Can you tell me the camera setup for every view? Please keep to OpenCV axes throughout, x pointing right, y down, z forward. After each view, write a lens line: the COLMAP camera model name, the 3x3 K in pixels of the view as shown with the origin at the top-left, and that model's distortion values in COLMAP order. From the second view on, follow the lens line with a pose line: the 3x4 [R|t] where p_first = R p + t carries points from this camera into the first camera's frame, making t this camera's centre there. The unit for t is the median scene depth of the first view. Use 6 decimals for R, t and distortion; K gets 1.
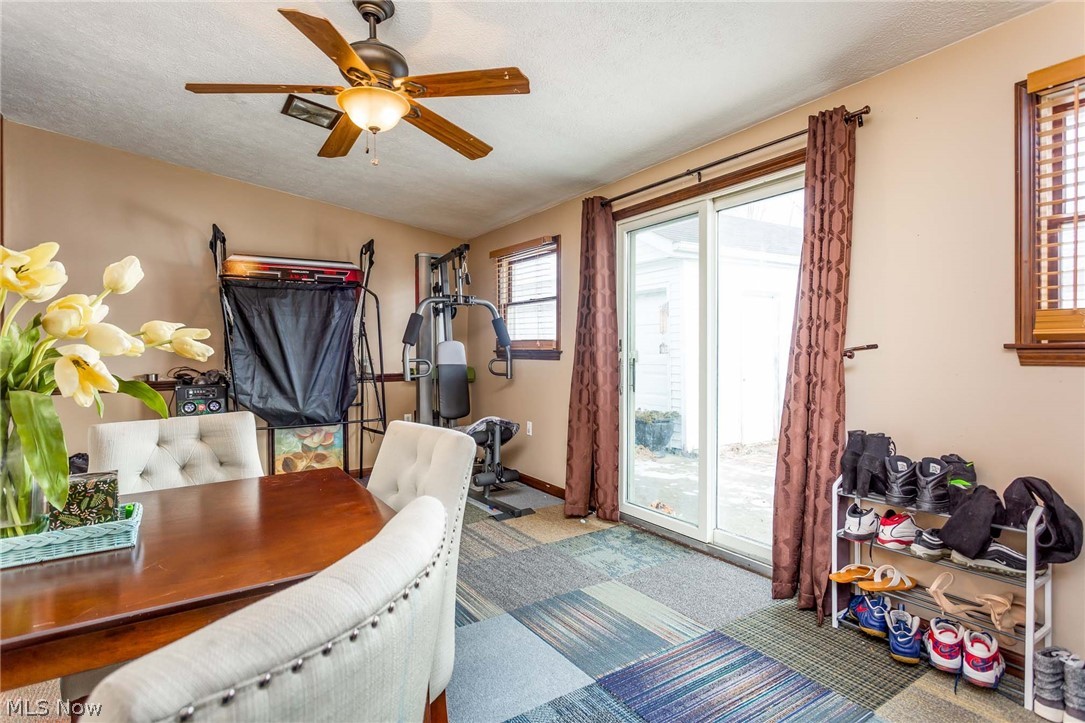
lens RADIAL K [[552.1, 0, 540.9], [0, 552.1, 348.9], [0, 0, 1]] dist [-0.002312, 0.000170]
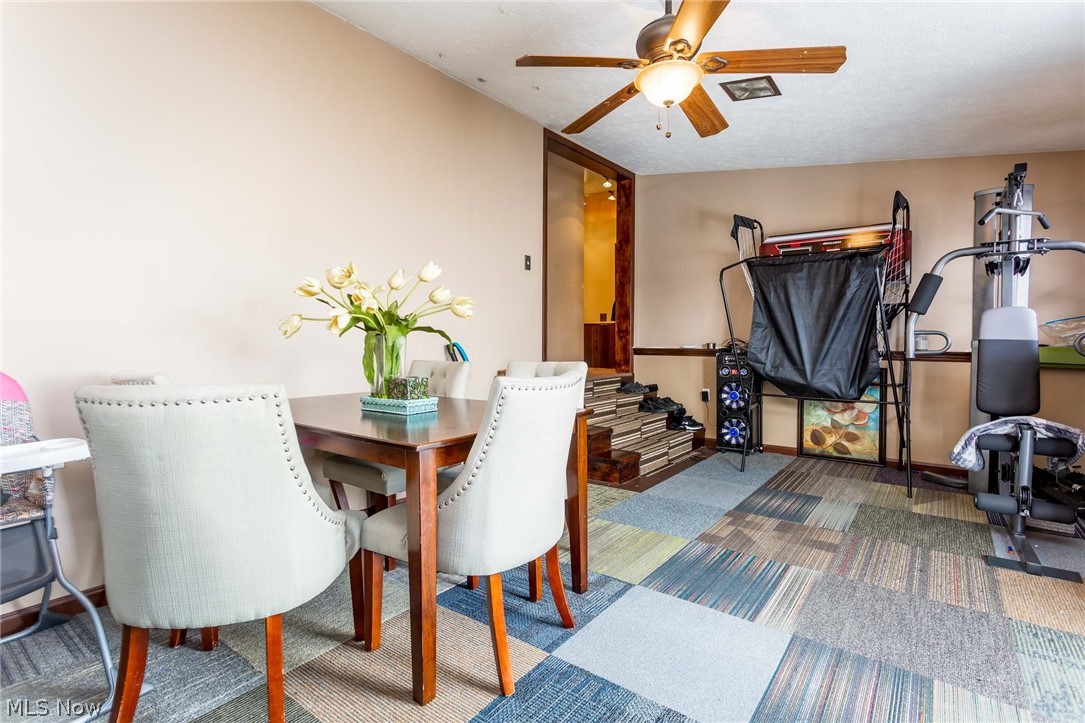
lens RADIAL K [[518.1, 0, 535.7], [0, 518.1, 348.2], [0, 0, 1]] dist [0.003468, 0.000587]
pose [[0.330517, 0.030538, -0.943306, 0.282549], [-0.000492, 0.999482, 0.032184, 0.018470], [0.943800, -0.010173, 0.330361, 0.216904]]
